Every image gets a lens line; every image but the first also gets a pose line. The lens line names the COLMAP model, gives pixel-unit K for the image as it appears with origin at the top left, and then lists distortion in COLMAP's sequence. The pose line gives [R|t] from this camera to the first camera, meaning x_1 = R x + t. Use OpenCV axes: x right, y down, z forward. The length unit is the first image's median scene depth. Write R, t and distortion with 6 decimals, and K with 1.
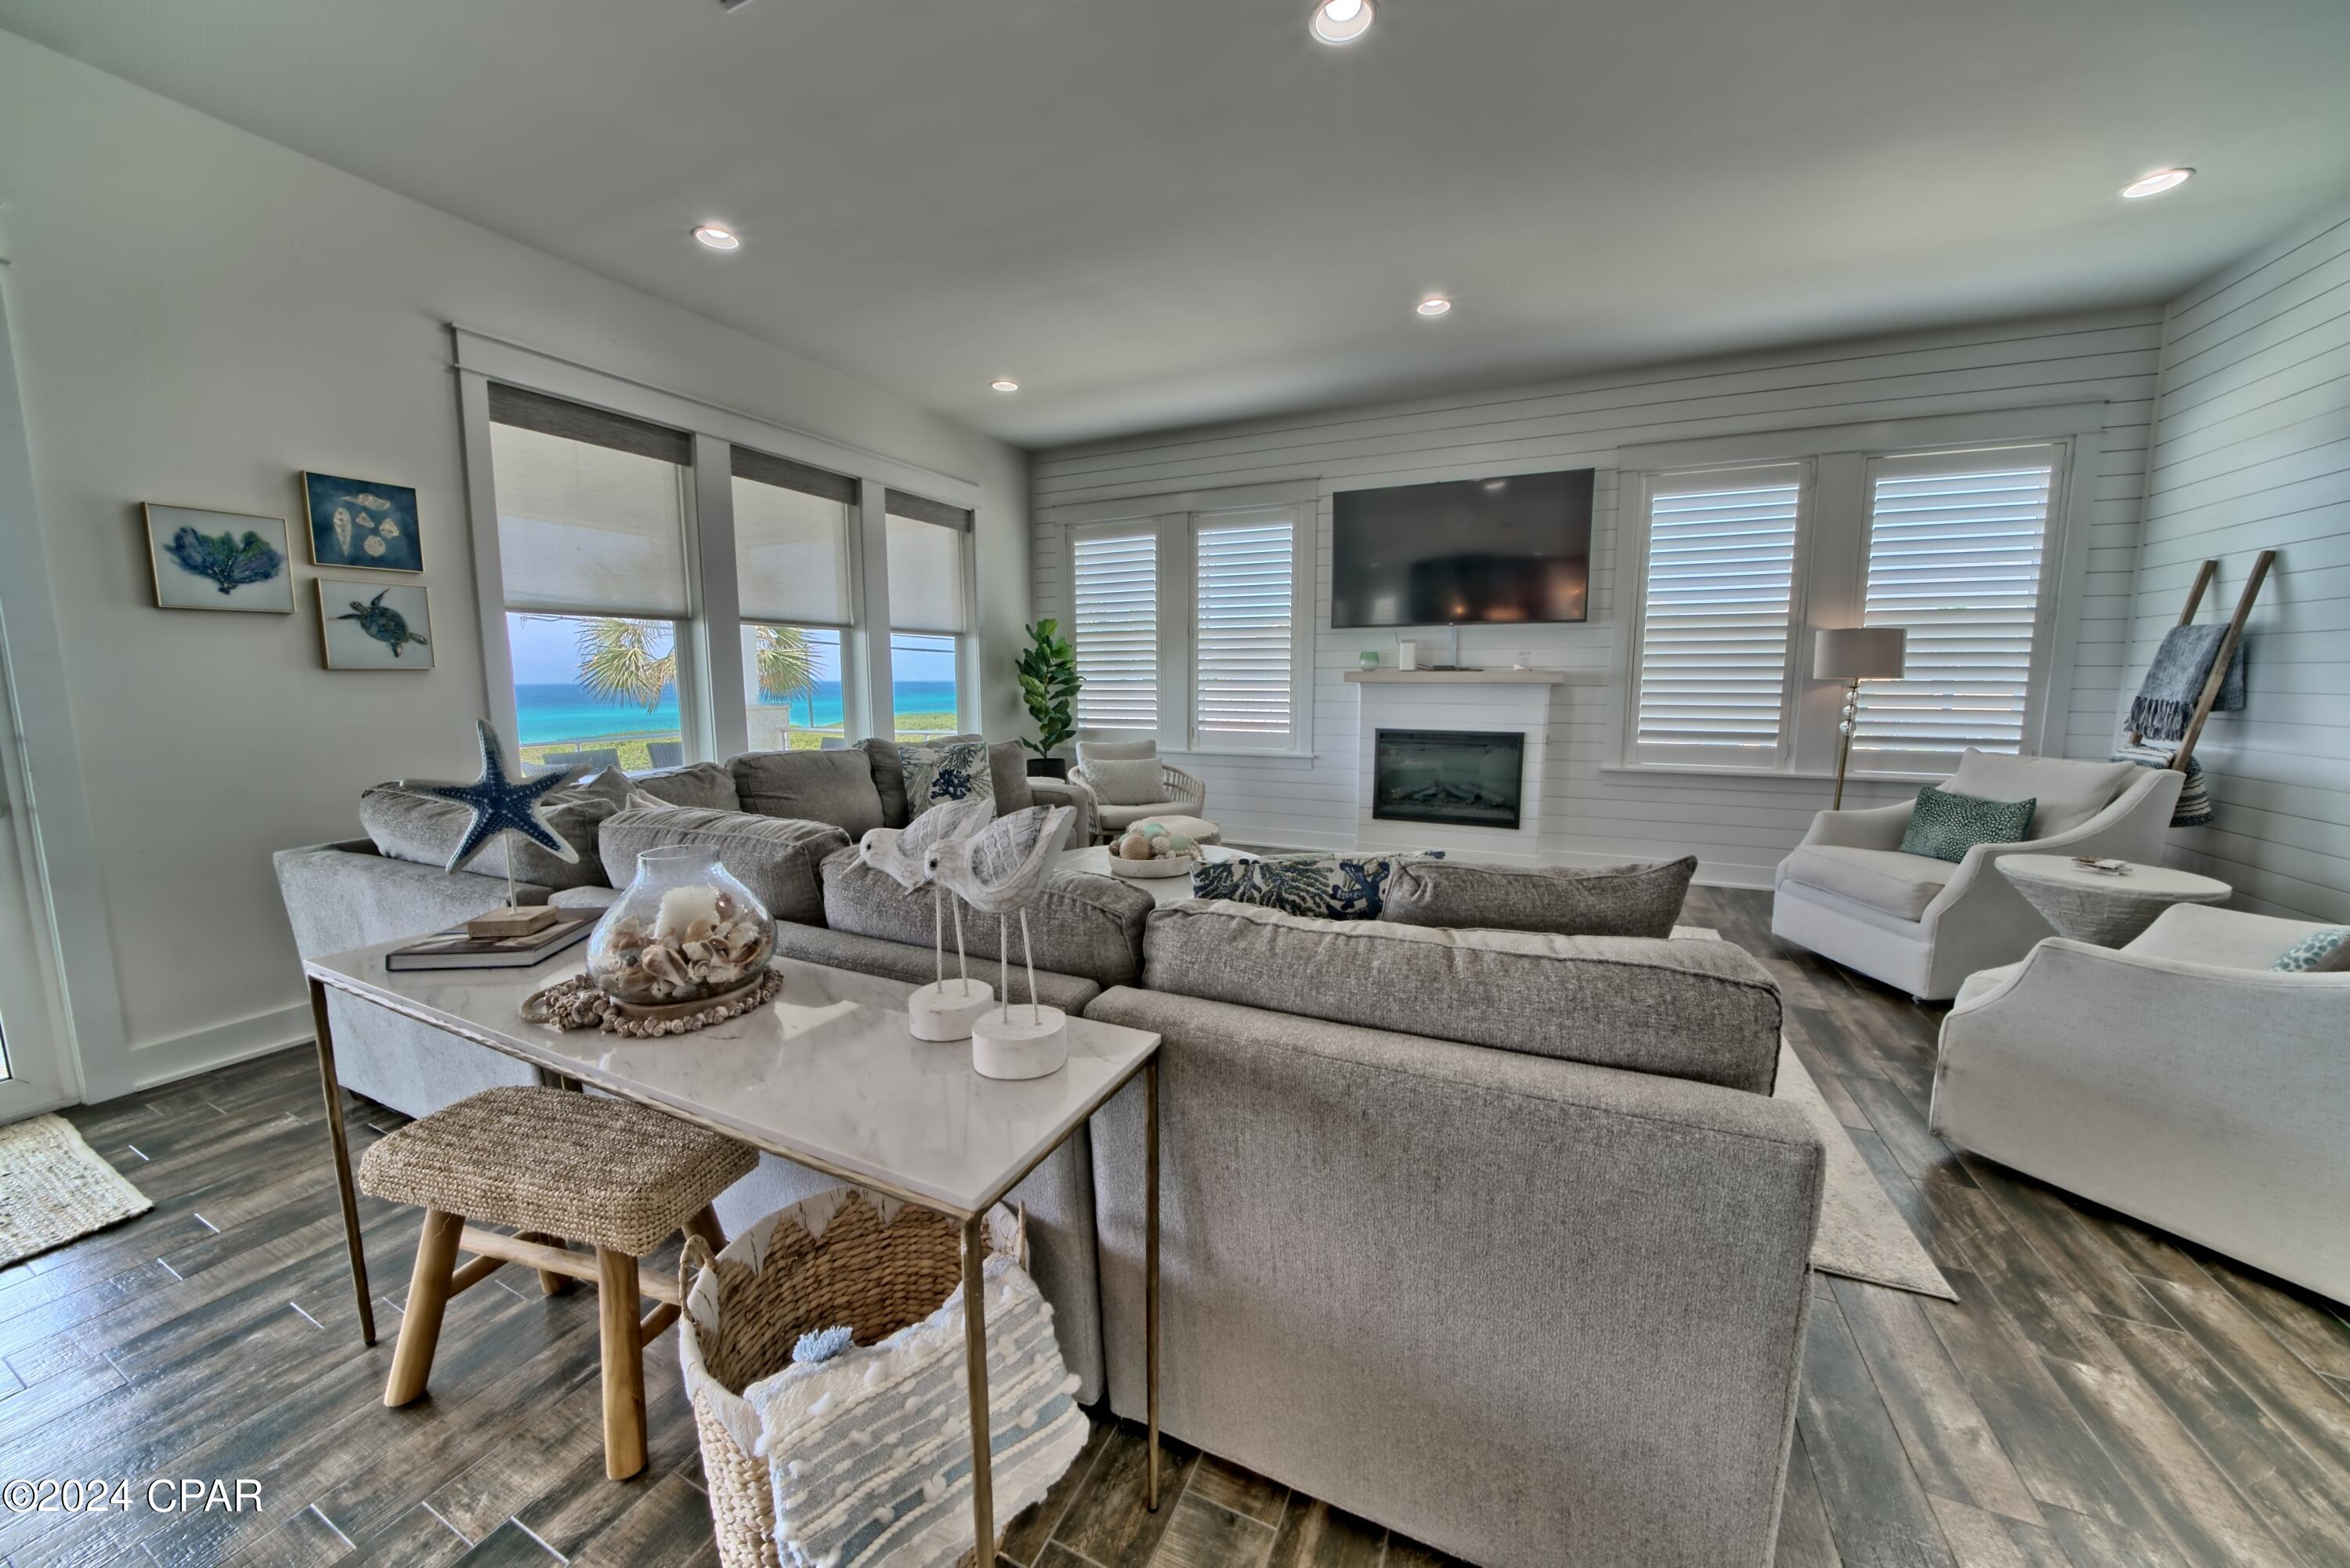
lens RADIAL K [[811.1, 0, 1167.0], [0, 811.1, 778.7], [0, 0, 1]] dist [-0.023861, 0.002111]
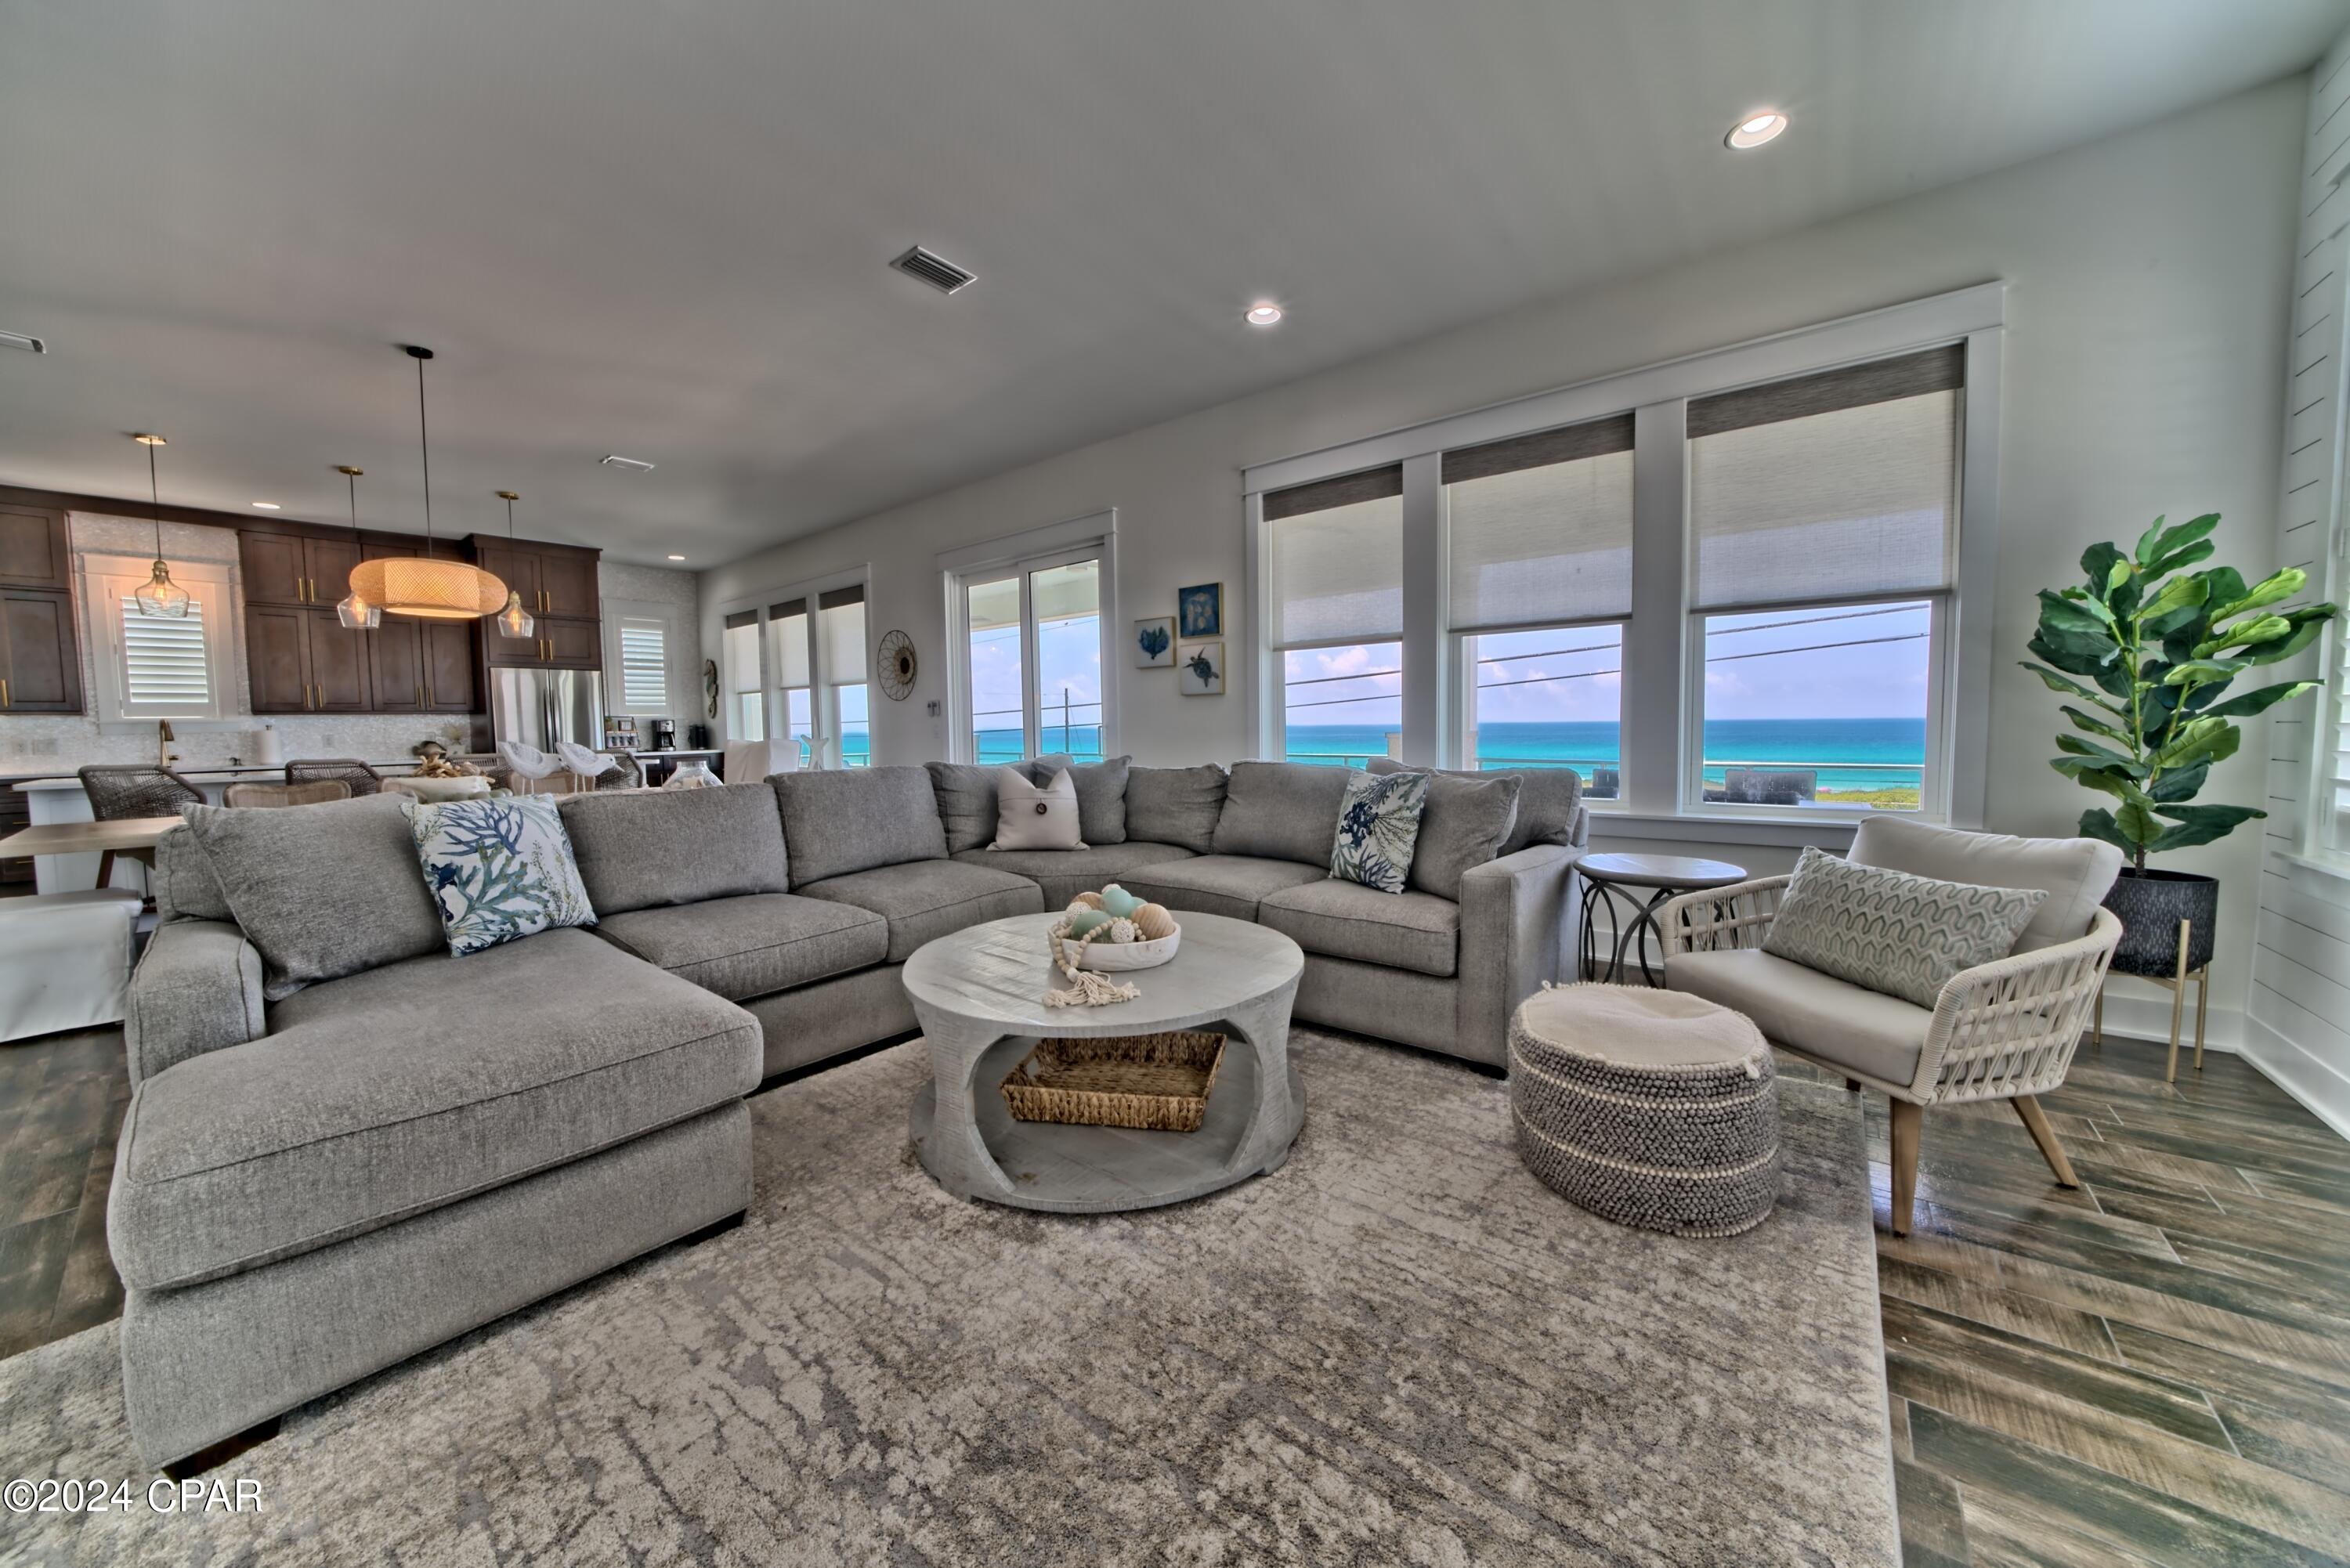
lens RADIAL K [[811.1, 0, 1169.5], [0, 811.1, 776.1], [0, 0, 1]] dist [-0.023861, 0.002111]
pose [[-0.230639, 0.070721, -0.970466, 0.394760], [-0.105265, 0.989689, 0.097138, -0.070357], [0.967329, 0.124560, -0.220817, 0.737248]]
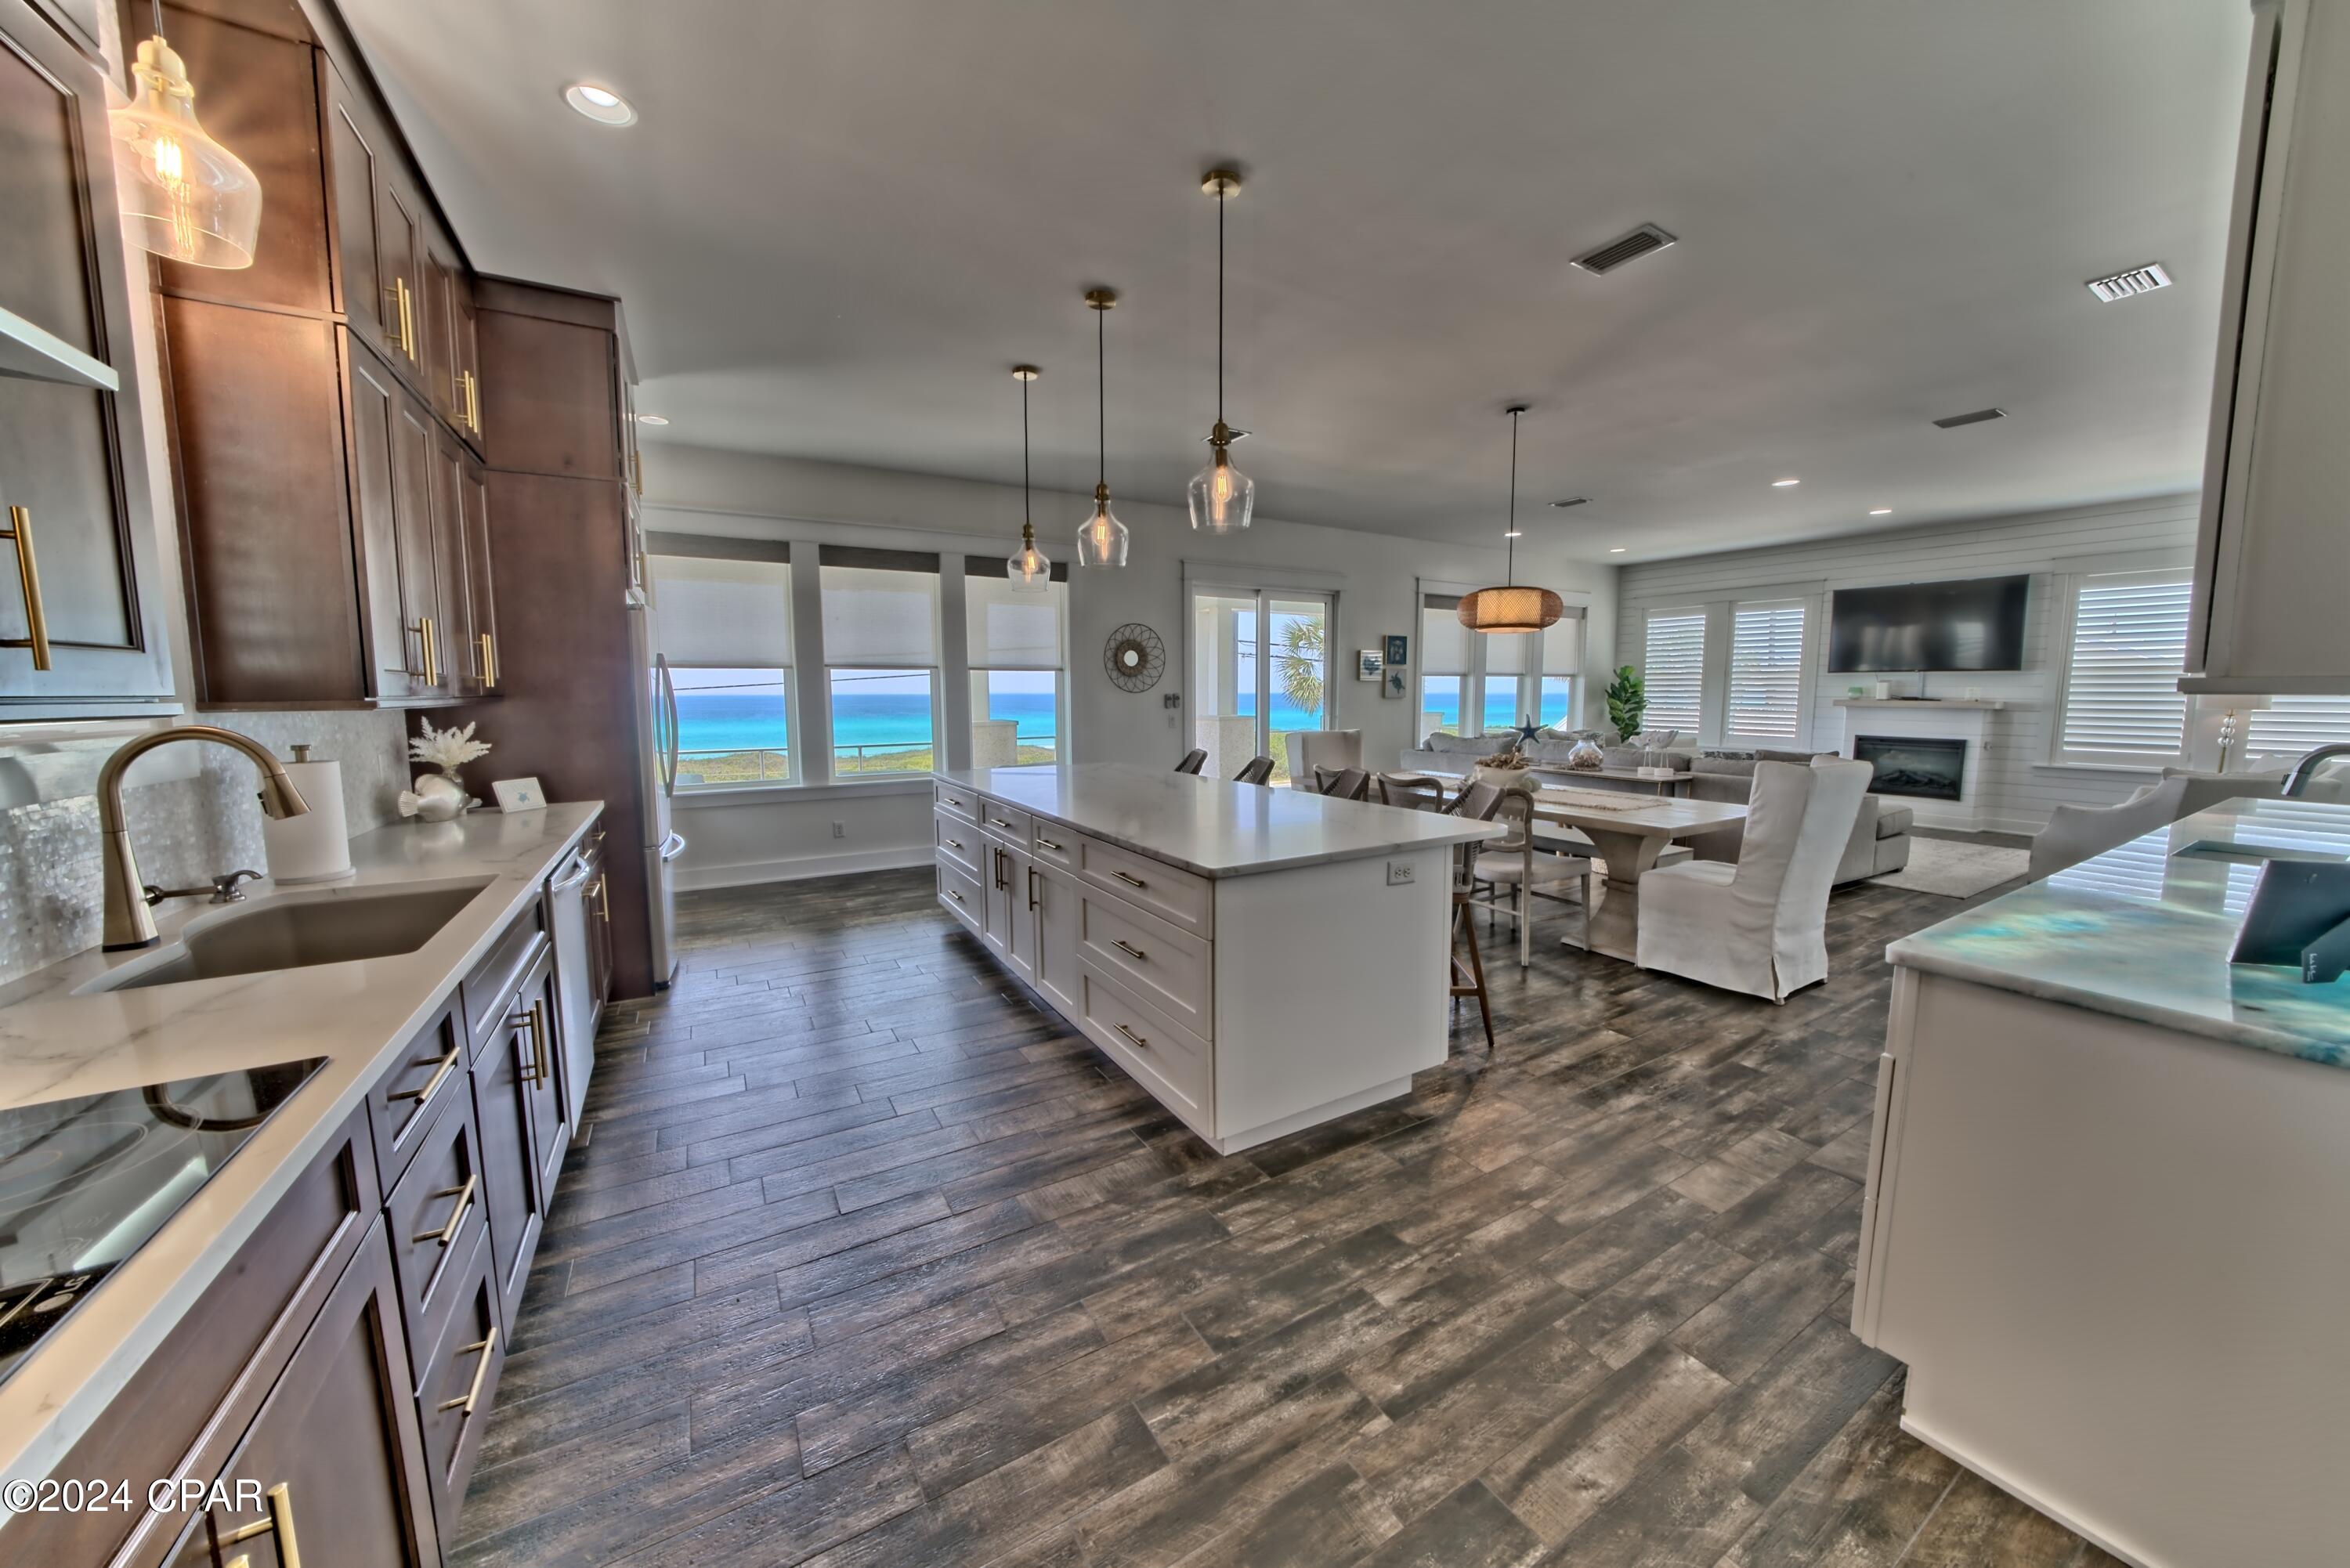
lens RADIAL K [[811.1, 0, 1179.9], [0, 811.1, 778.5], [0, 0, 1]] dist [-0.023861, 0.002111]
pose [[0.831482, 0.062709, -0.552002, 0.021673], [-0.071280, 0.997439, 0.005943, 0.113344], [0.550961, 0.034405, 0.833822, -1.089051]]
